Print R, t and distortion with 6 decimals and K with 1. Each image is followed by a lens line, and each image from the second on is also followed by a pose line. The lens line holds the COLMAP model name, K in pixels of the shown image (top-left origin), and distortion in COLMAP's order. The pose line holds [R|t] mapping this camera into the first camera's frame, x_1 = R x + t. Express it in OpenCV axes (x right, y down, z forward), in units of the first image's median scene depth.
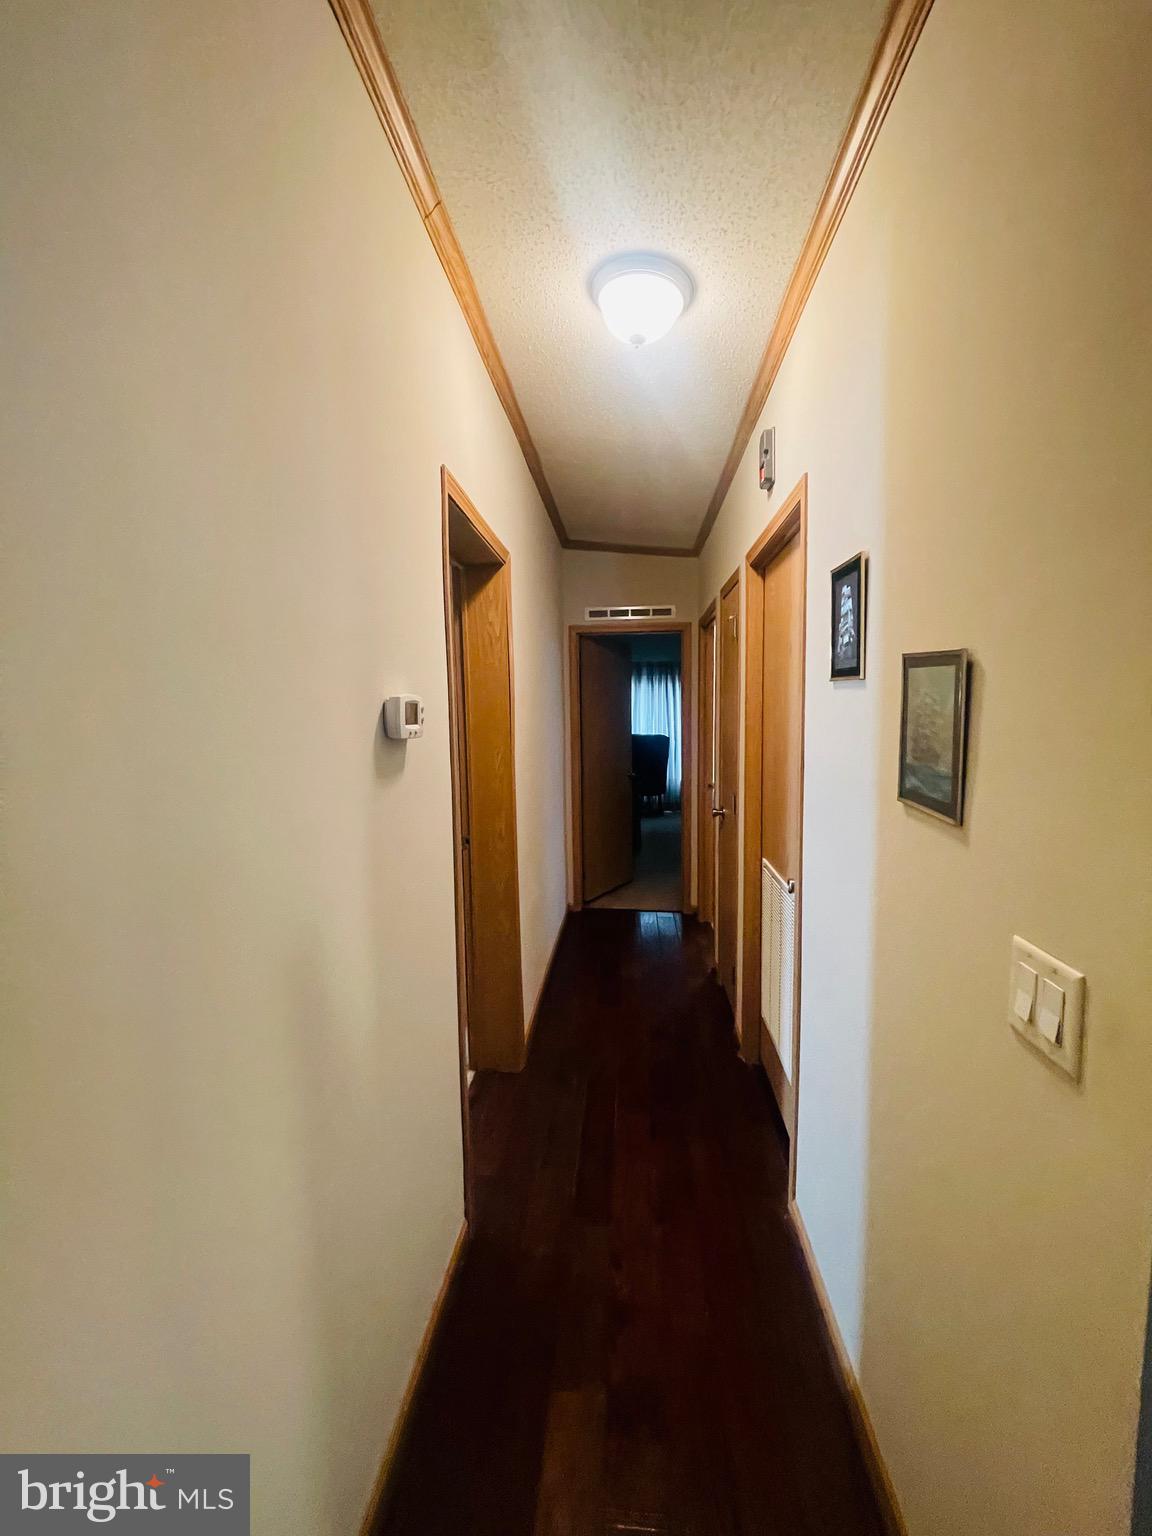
lens RADIAL K [[616.7, 0, 576.0], [0, 616.7, 768.0], [0, 0, 1]] dist [0.001184, -0.000043]
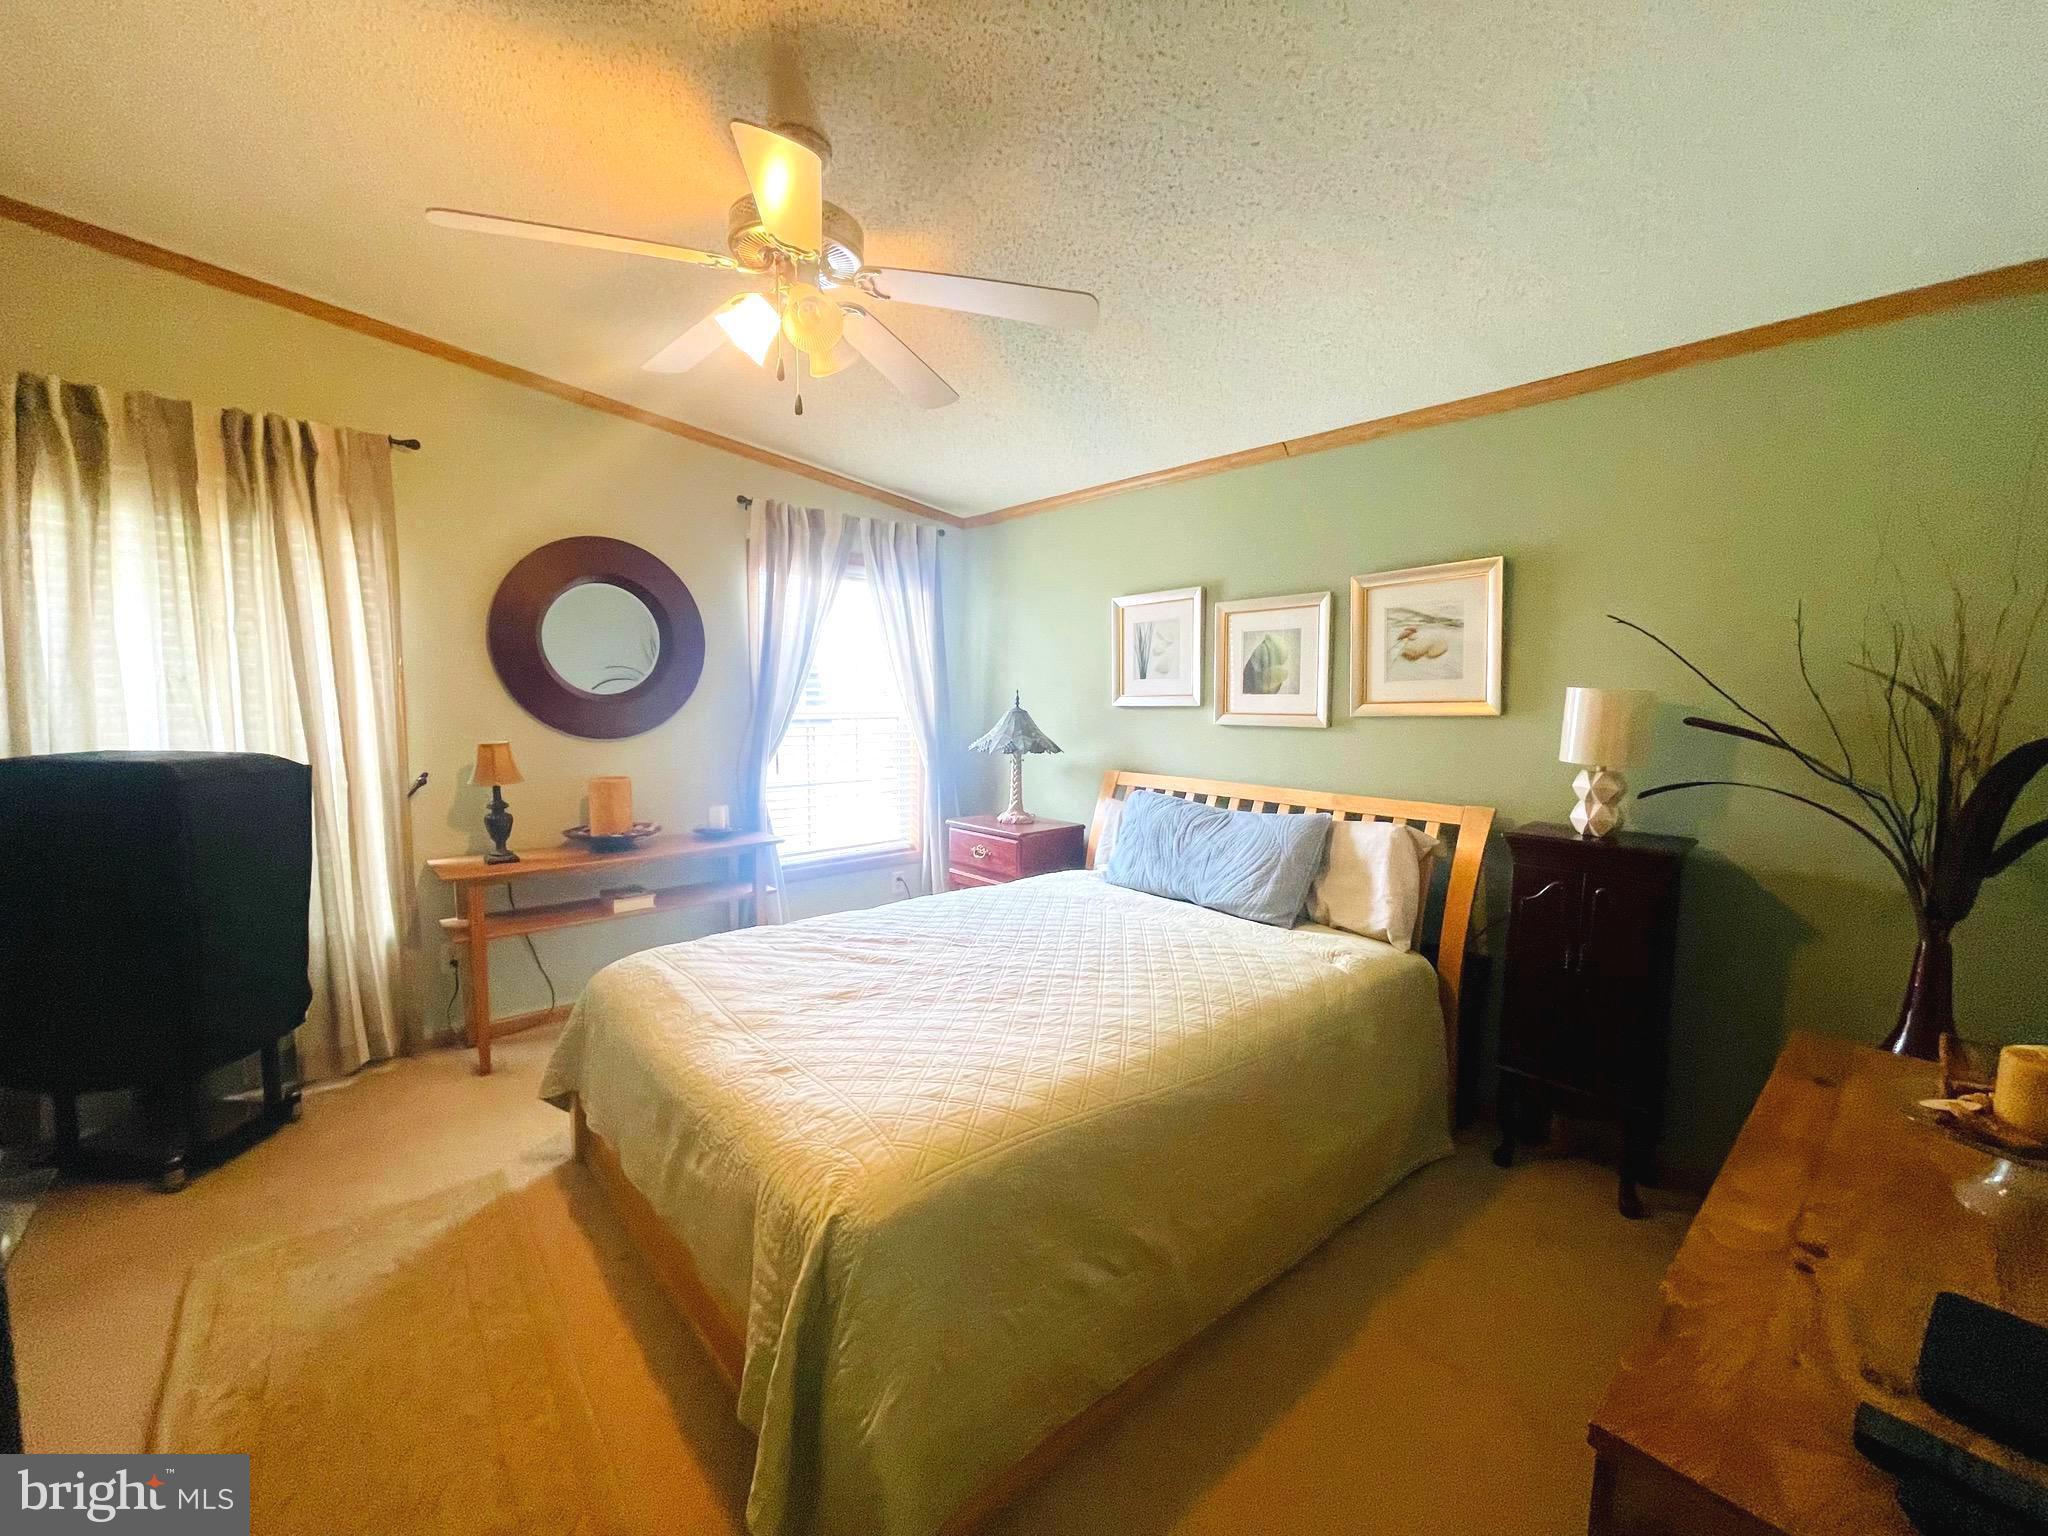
lens RADIAL K [[822.2, 0, 1024.0], [0, 822.2, 768.0], [0, 0, 1]] dist [0.001184, -0.000043]
pose [[0.682391, -0.047598, 0.729436, 0.108091], [0.051472, 0.998530, 0.017006, -0.040112], [-0.729173, 0.025941, 0.683838, 0.593521]]
